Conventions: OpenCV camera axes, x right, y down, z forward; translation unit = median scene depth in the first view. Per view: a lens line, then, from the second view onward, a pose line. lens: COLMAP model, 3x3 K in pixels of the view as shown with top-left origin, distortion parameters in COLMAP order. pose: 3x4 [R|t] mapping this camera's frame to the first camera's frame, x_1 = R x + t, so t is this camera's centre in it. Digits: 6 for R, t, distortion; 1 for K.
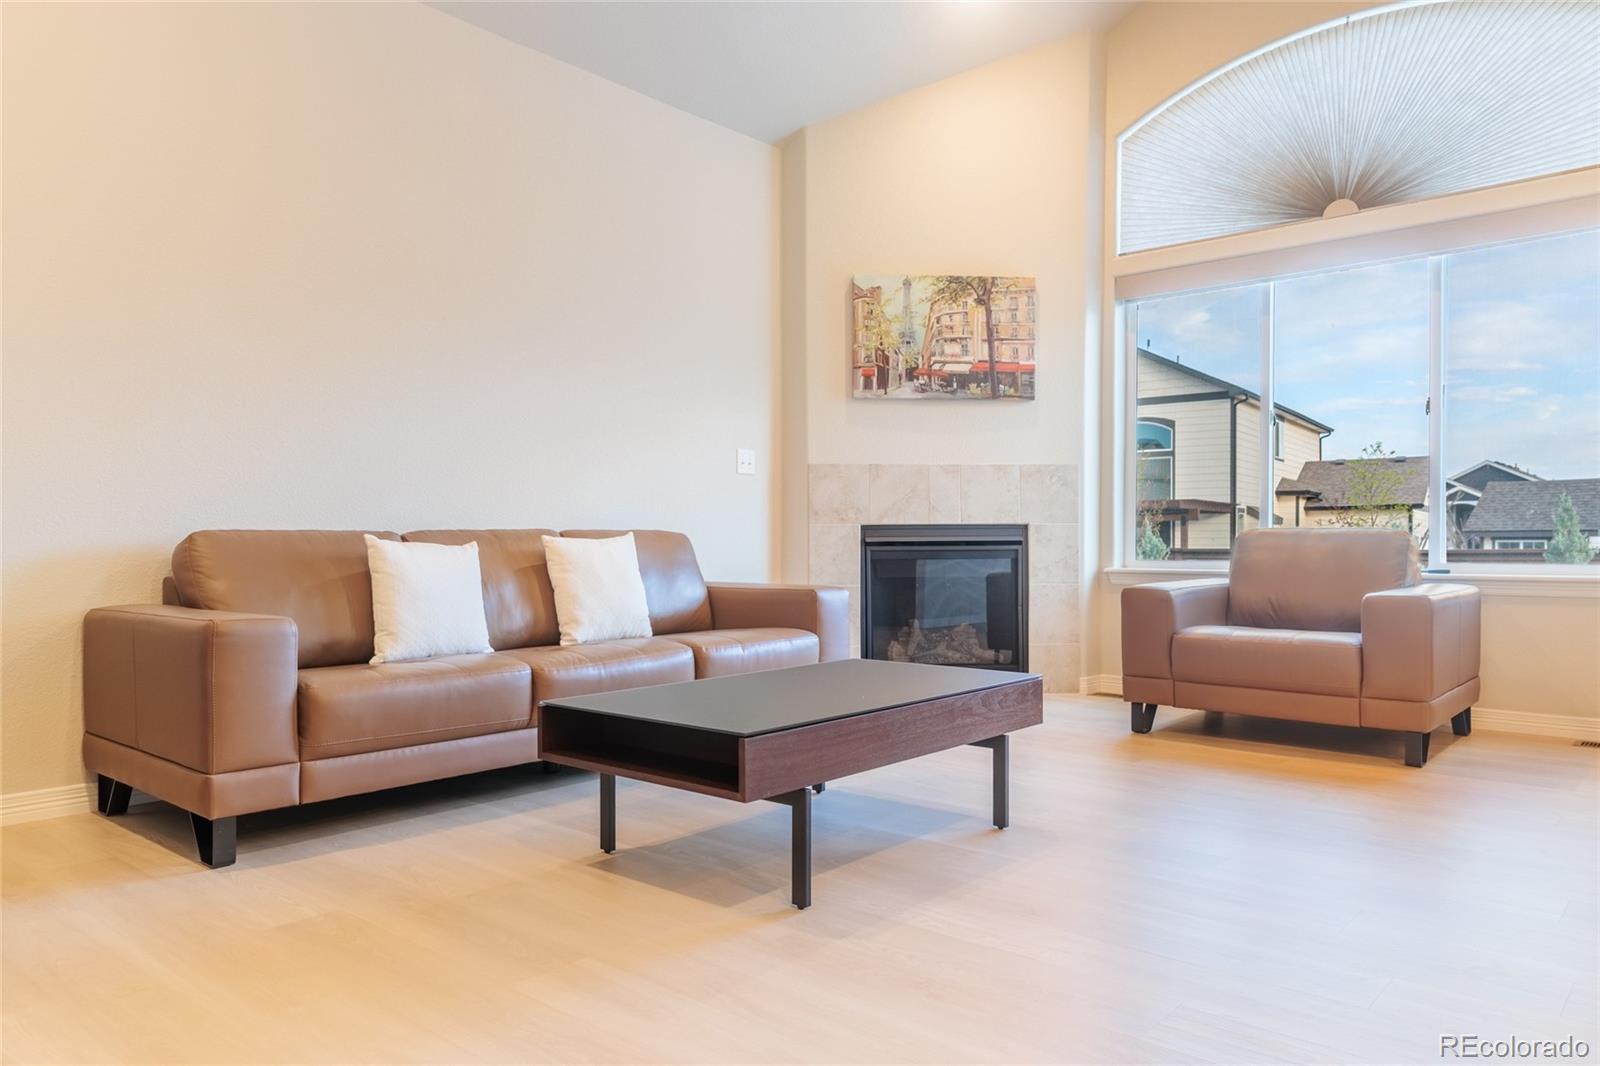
lens RADIAL K [[1095.5, 0, 802.2], [0, 1095.5, 532.1], [0, 0, 1]] dist [0.009775, 0.002507]
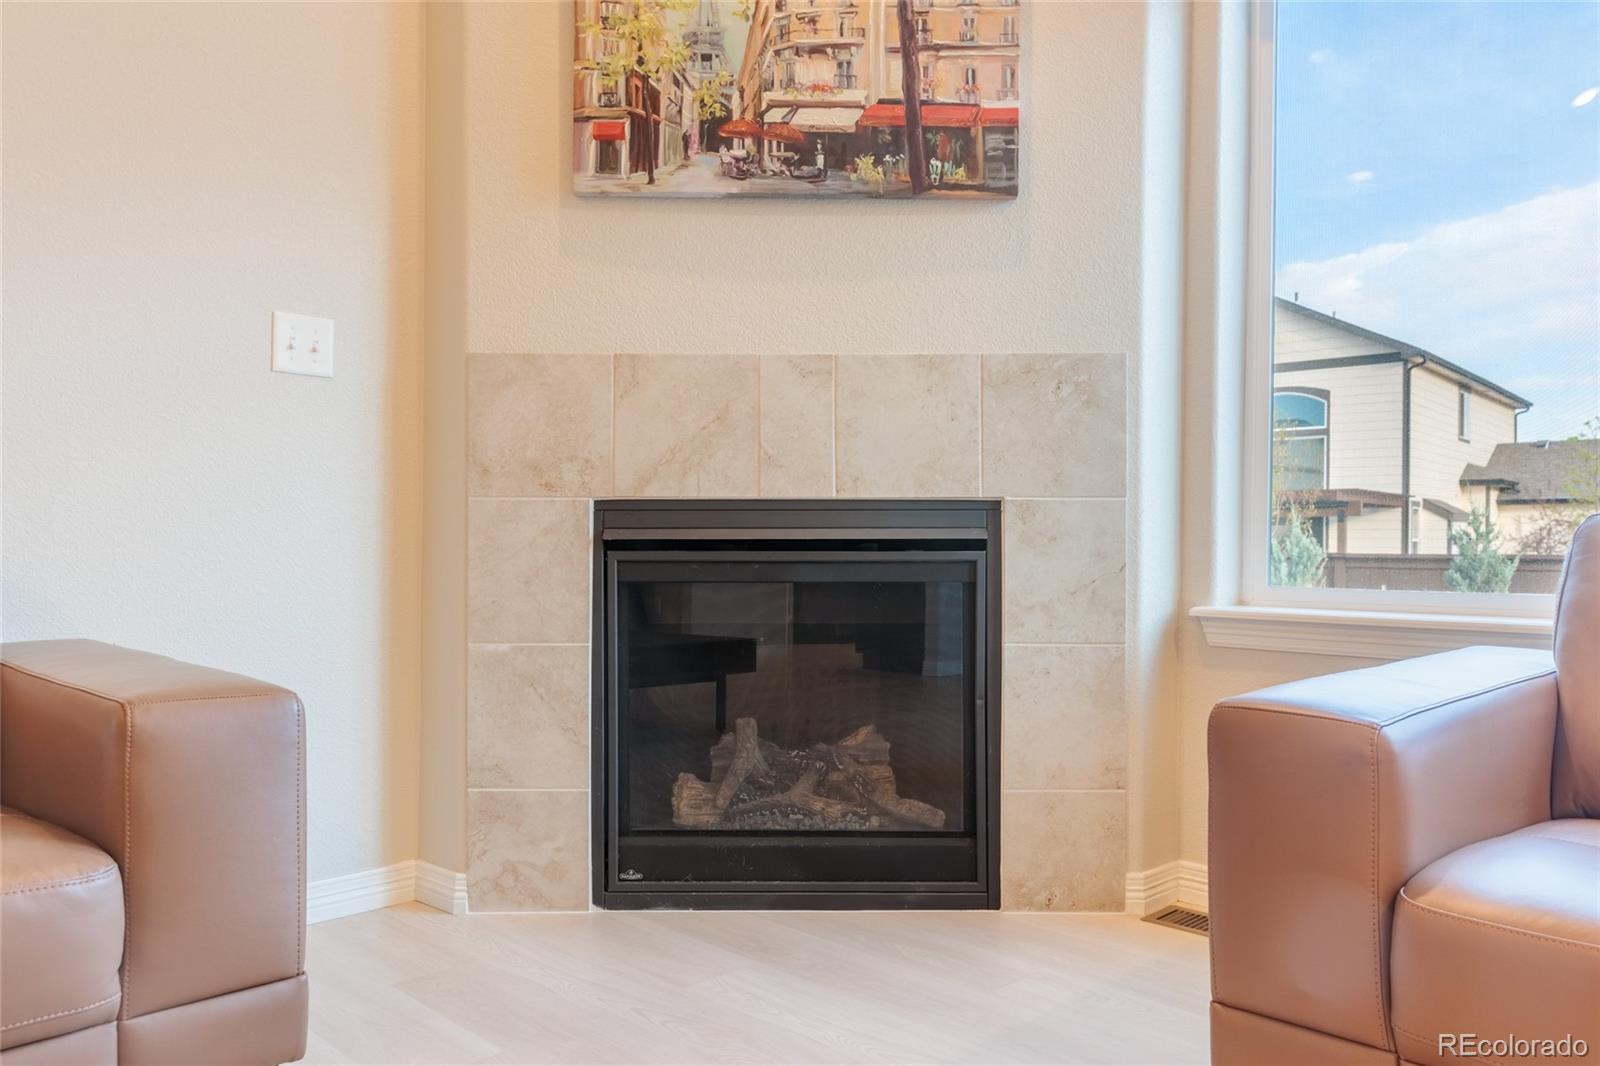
lens RADIAL K [[1237.9, 0, 796.8], [0, 1237.9, 538.4], [0, 0, 1]] dist [0.008244, -0.006968]
pose [[0.997132, 0.005831, -0.075458, 0.165741], [-0.005281, 0.999958, 0.007486, 0.004271], [0.075499, -0.007066, 0.997121, 0.532705]]
